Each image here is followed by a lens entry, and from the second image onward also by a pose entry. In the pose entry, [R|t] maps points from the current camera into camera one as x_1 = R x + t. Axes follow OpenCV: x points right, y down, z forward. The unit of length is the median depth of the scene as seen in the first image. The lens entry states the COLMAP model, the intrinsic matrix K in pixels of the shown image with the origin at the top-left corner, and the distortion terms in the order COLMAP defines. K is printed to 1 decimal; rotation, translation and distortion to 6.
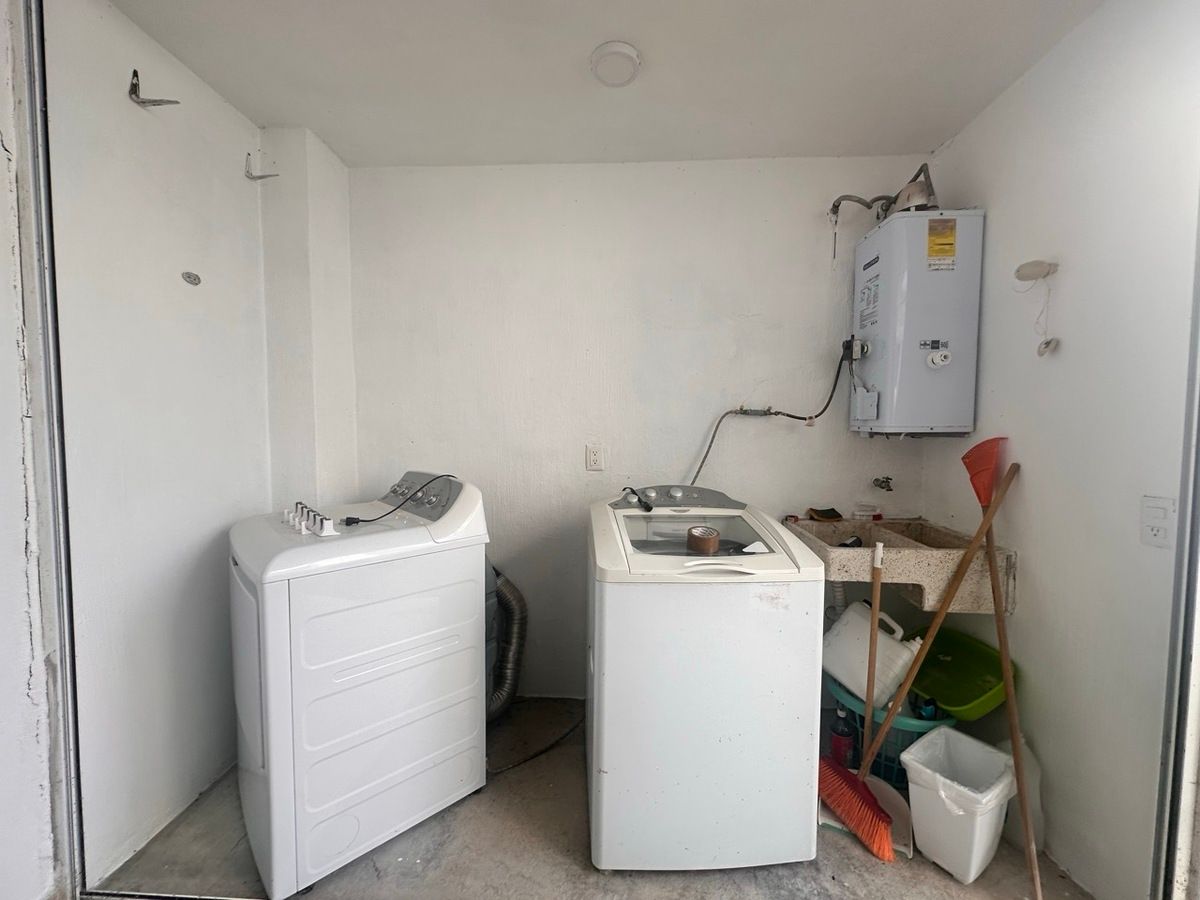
lens RADIAL K [[479.7, 0, 595.6], [0, 479.7, 449.3], [0, 0, 1]] dist [-0.006083, 0.002315]
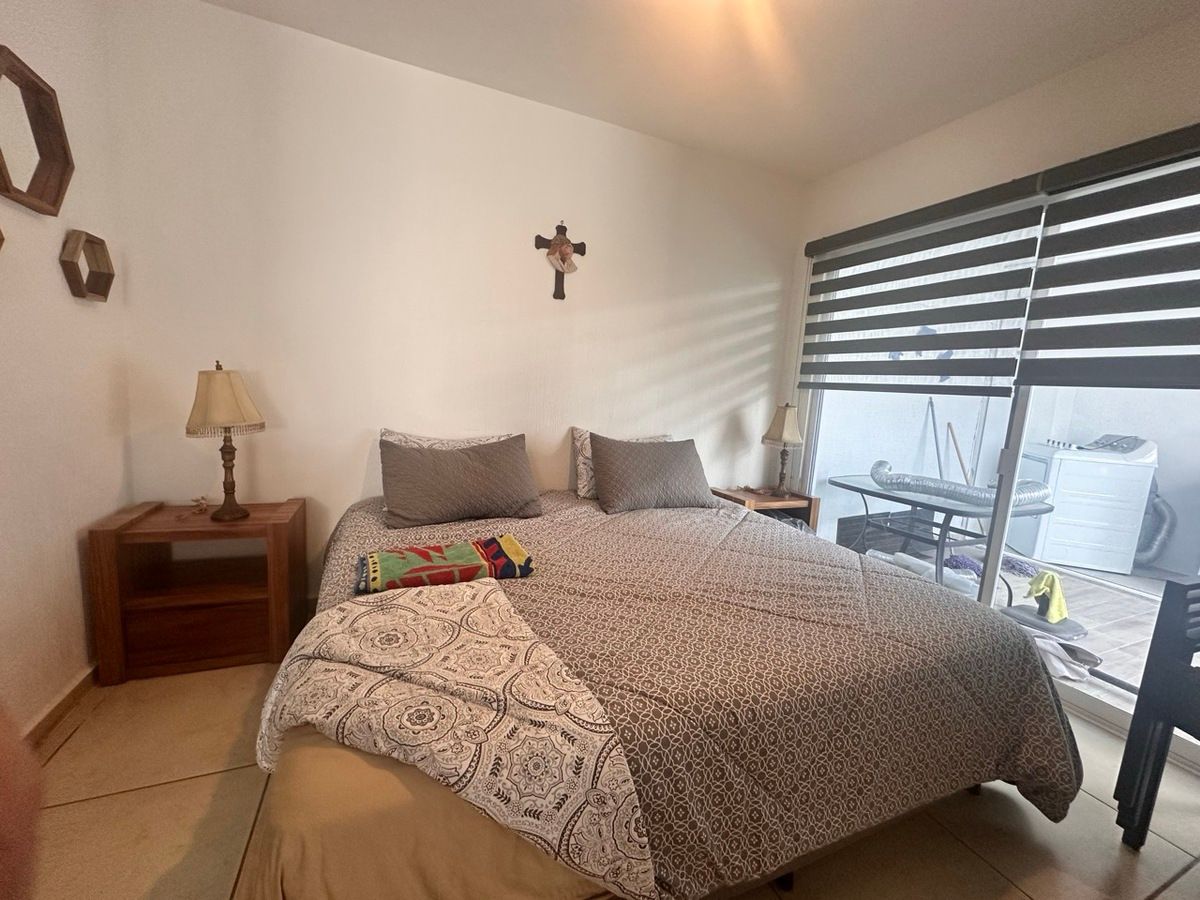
lens RADIAL K [[479.7, 0, 599.6], [0, 479.7, 447.4], [0, 0, 1]] dist [-0.006083, 0.002315]
pose [[0.464895, 0.143810, -0.873608, 0.448416], [-0.105456, 0.988690, 0.106635, 0.126356], [0.879063, 0.042553, 0.474803, -2.106236]]
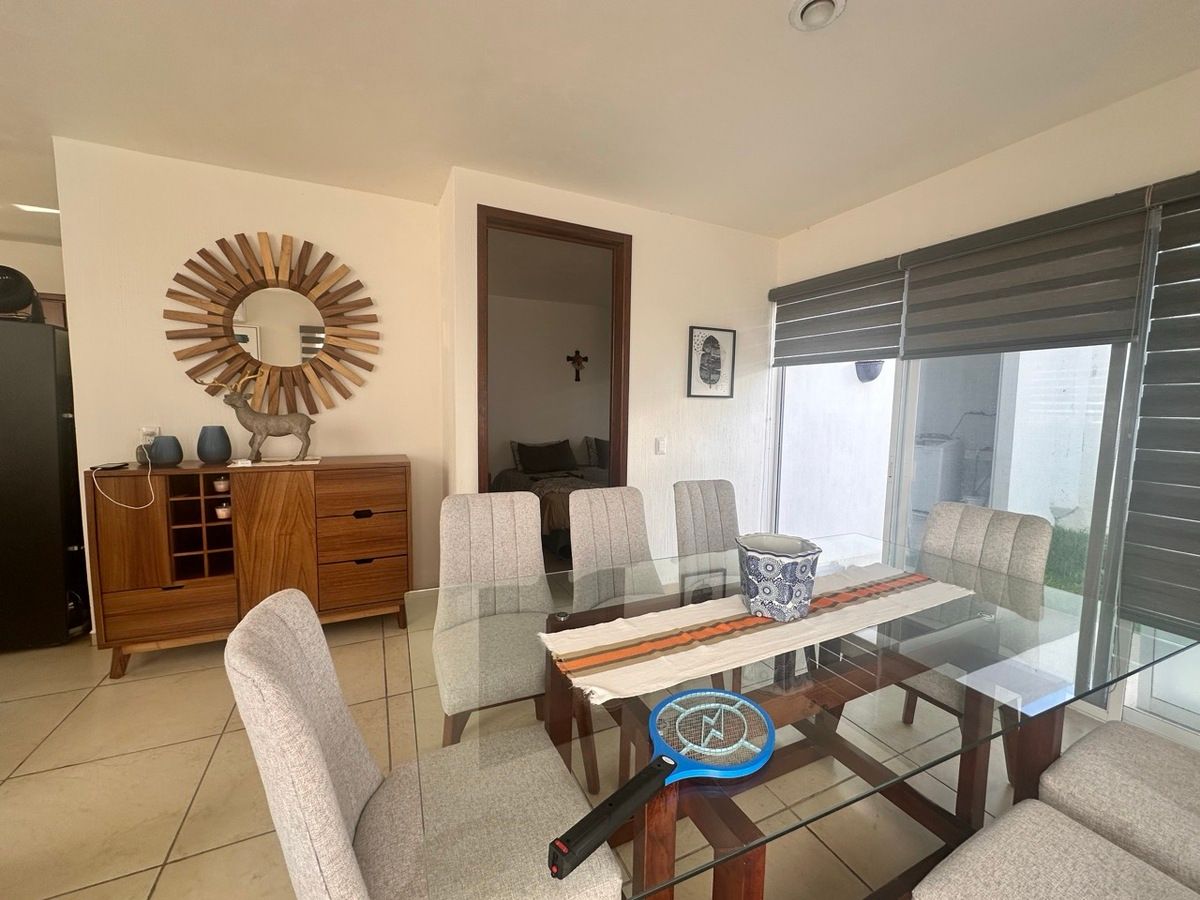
lens RADIAL K [[479.7, 0, 603.3], [0, 479.7, 450.8], [0, 0, 1]] dist [-0.006083, 0.002315]
pose [[0.506416, 0.083804, -0.858207, 2.098228], [-0.052590, 0.996415, 0.066267, 0.103511], [0.860684, 0.011574, 0.509008, -3.108622]]
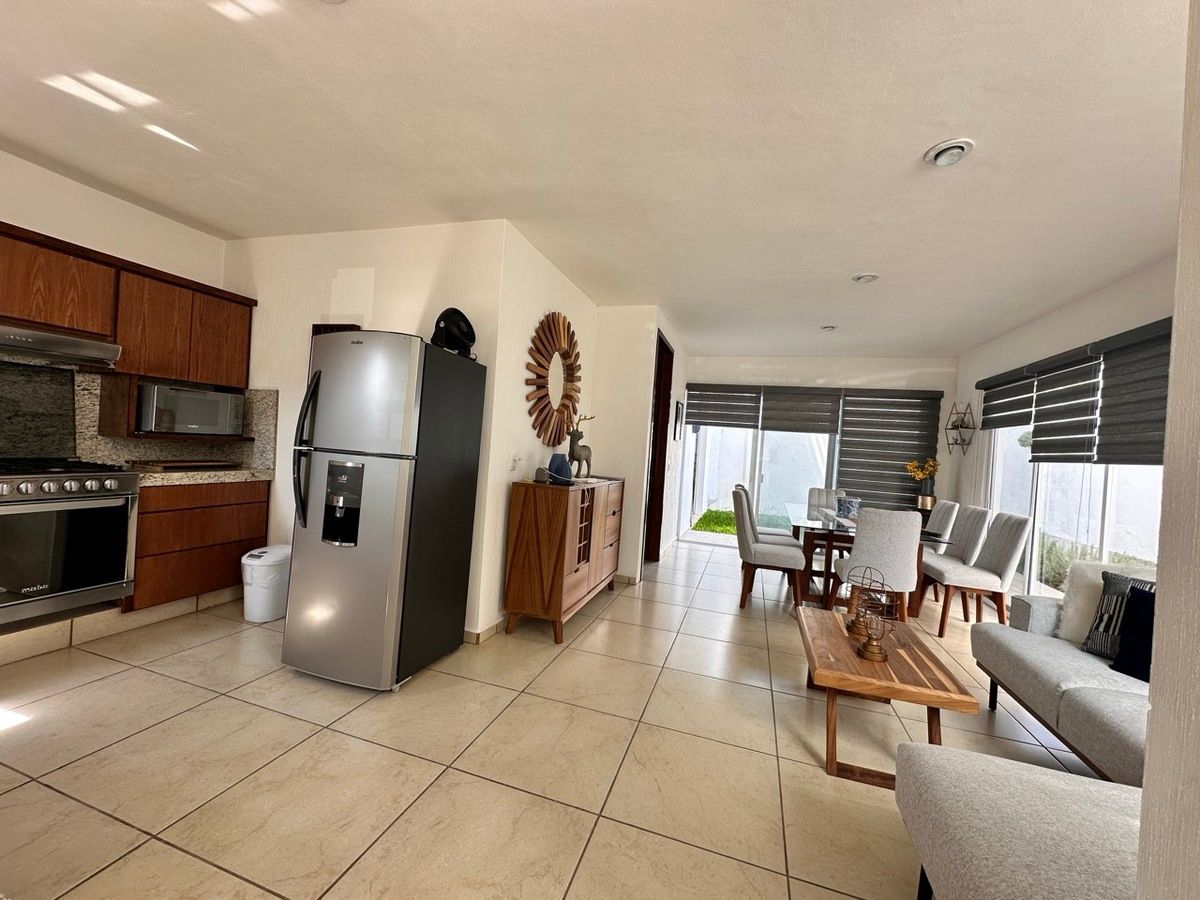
lens RADIAL K [[479.7, 0, 599.7], [0, 479.7, 447.4], [0, 0, 1]] dist [-0.006083, 0.002315]
pose [[0.971956, 0.065255, -0.225930, 0.881899], [-0.076438, 0.996227, -0.041102, 0.228884], [0.222395, 0.057219, 0.973276, -5.234157]]
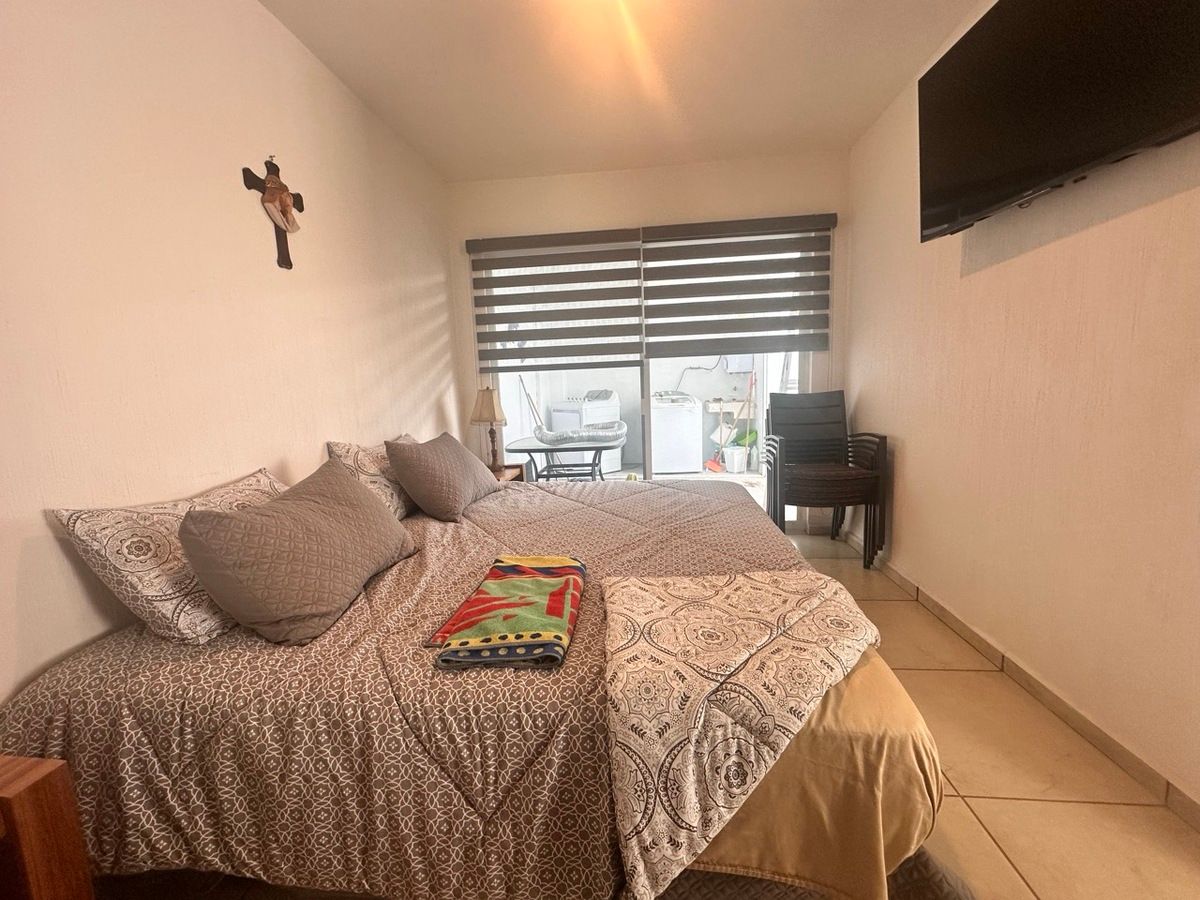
lens RADIAL K [[479.7, 0, 601.1], [0, 479.7, 447.0], [0, 0, 1]] dist [-0.006083, 0.002315]
pose [[0.998903, -0.037854, -0.027580, -0.257023], [0.040072, 0.995582, 0.084912, 0.173992], [0.024243, -0.085924, 0.996007, -2.592786]]
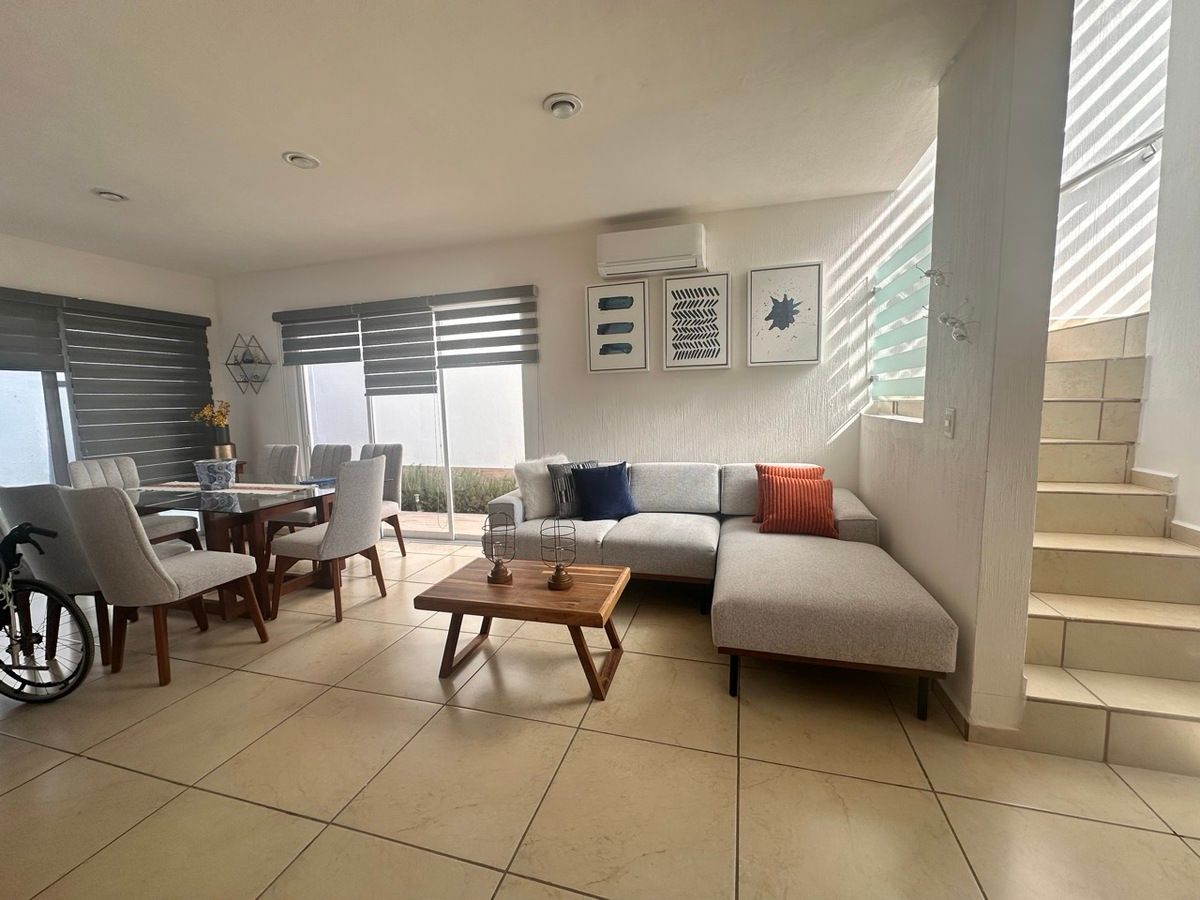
lens RADIAL K [[479.7, 0, 601.2], [0, 479.7, 450.7], [0, 0, 1]] dist [-0.006083, 0.002315]
pose [[0.203624, -0.114080, 0.972380, 0.136047], [0.073251, 0.992180, 0.101063, 0.172316], [-0.976305, 0.050648, 0.210388, -4.293986]]
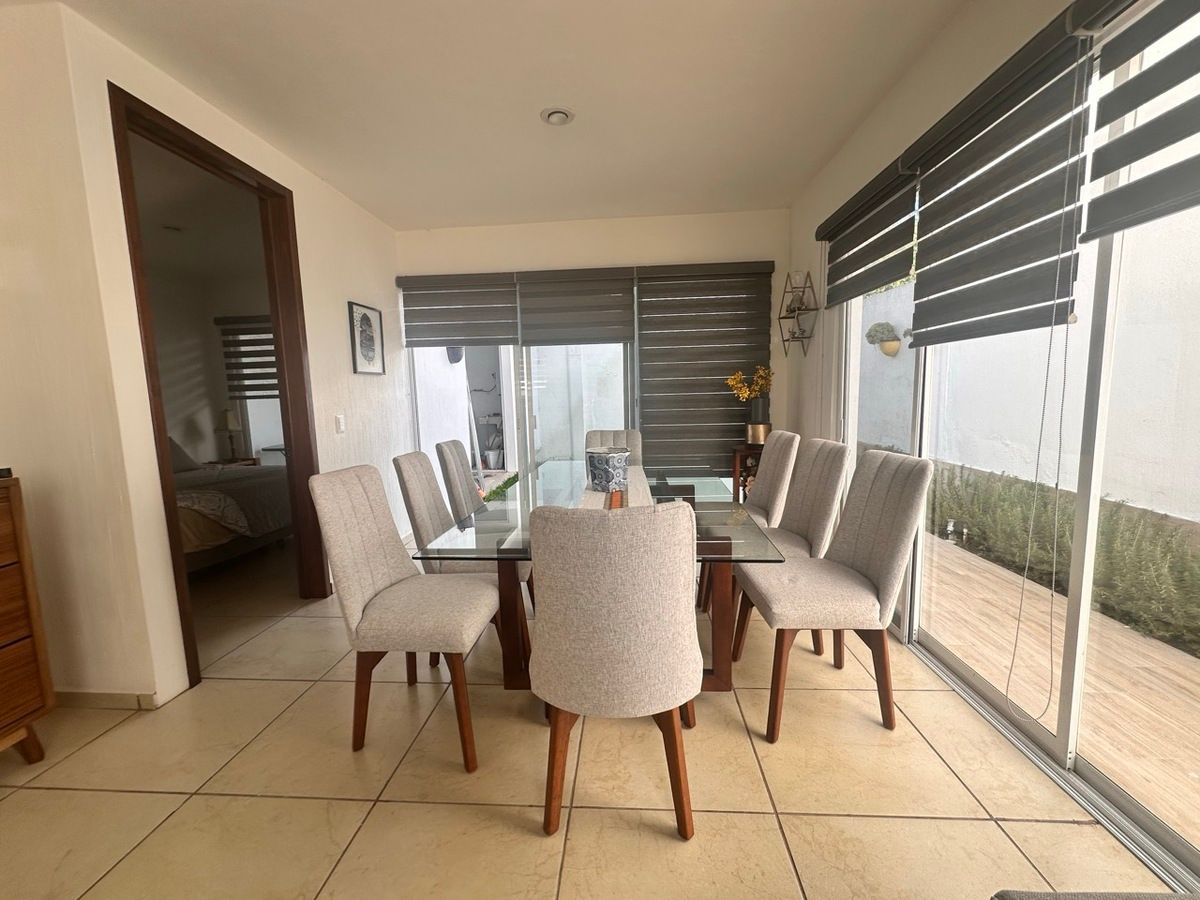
lens RADIAL K [[479.7, 0, 603.1], [0, 479.7, 448.9], [0, 0, 1]] dist [-0.006083, 0.002315]
pose [[0.999316, -0.034181, 0.014113, 1.564521], [0.033047, 0.996711, 0.073998, 0.187414], [-0.016596, -0.073481, 0.997159, -3.768689]]
